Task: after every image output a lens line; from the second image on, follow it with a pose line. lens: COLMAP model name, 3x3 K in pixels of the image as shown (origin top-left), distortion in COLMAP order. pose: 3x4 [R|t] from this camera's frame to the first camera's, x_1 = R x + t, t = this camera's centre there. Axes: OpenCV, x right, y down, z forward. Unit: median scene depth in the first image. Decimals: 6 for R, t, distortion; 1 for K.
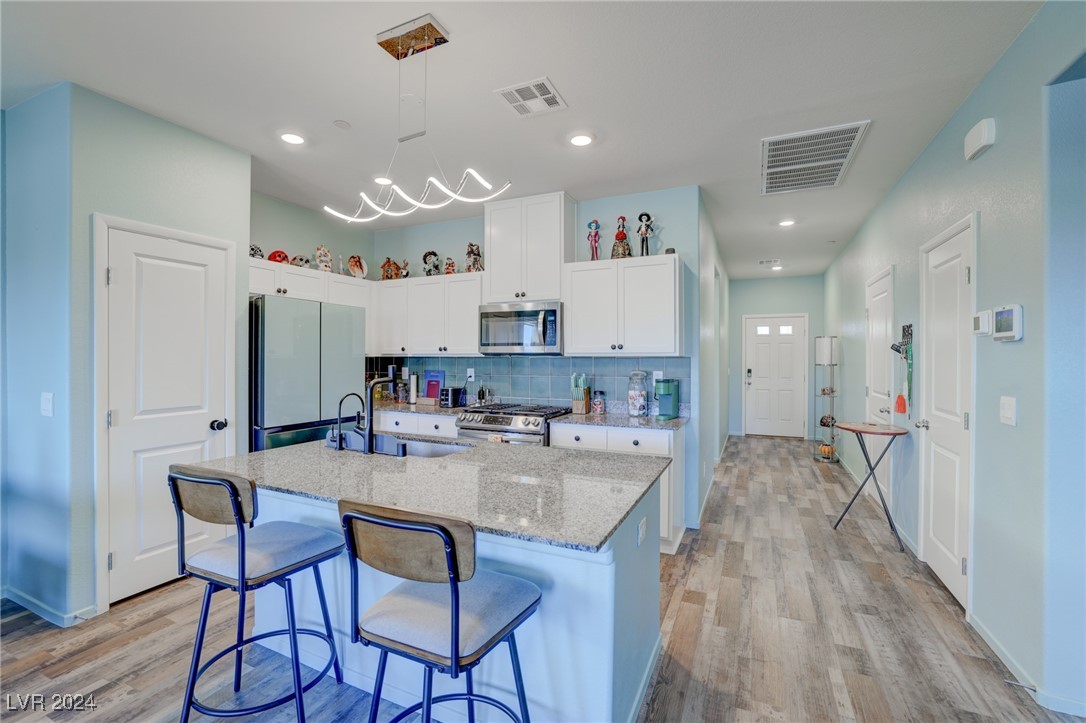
lens RADIAL K [[469.2, 0, 544.5], [0, 469.2, 358.8], [0, 0, 1]] dist [-0.040954, 0.016488]
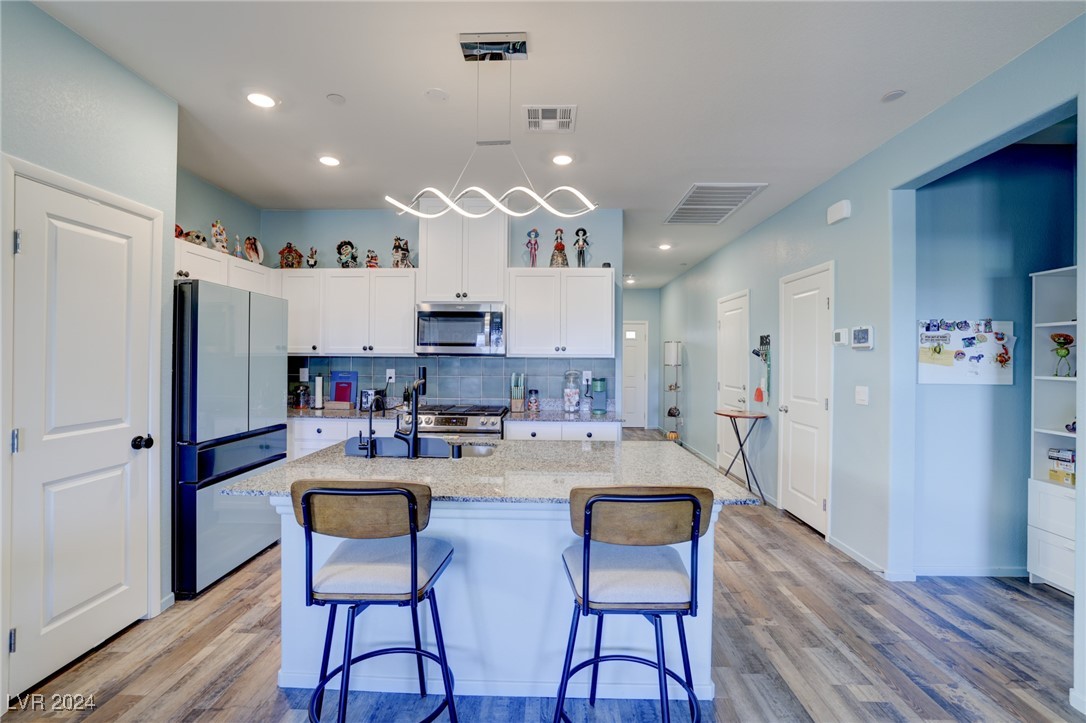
lens RADIAL K [[475.4, 0, 547.2], [0, 475.4, 358.5], [0, 0, 1]] dist [-0.044284, 0.018230]
pose [[0.916080, 0.005317, 0.400961, -0.304181], [-0.004901, 0.999986, -0.002065, -0.000532], [-0.400966, -0.000073, 0.916093, 0.000101]]
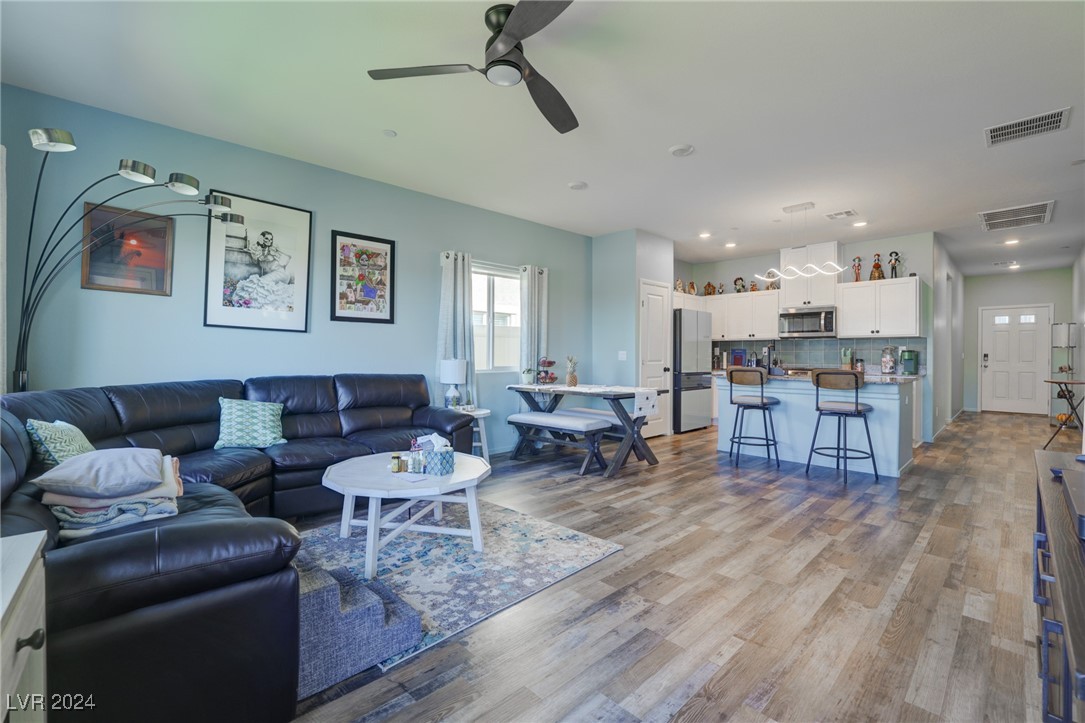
lens RADIAL K [[468.8, 0, 544.0], [0, 468.8, 358.8], [0, 0, 1]] dist [-0.040954, 0.016488]
pose [[0.928872, 0.002794, -0.370390, -0.332967], [-0.001168, 0.999989, 0.004614, 0.064706], [0.370399, -0.003853, 0.928865, -0.978716]]
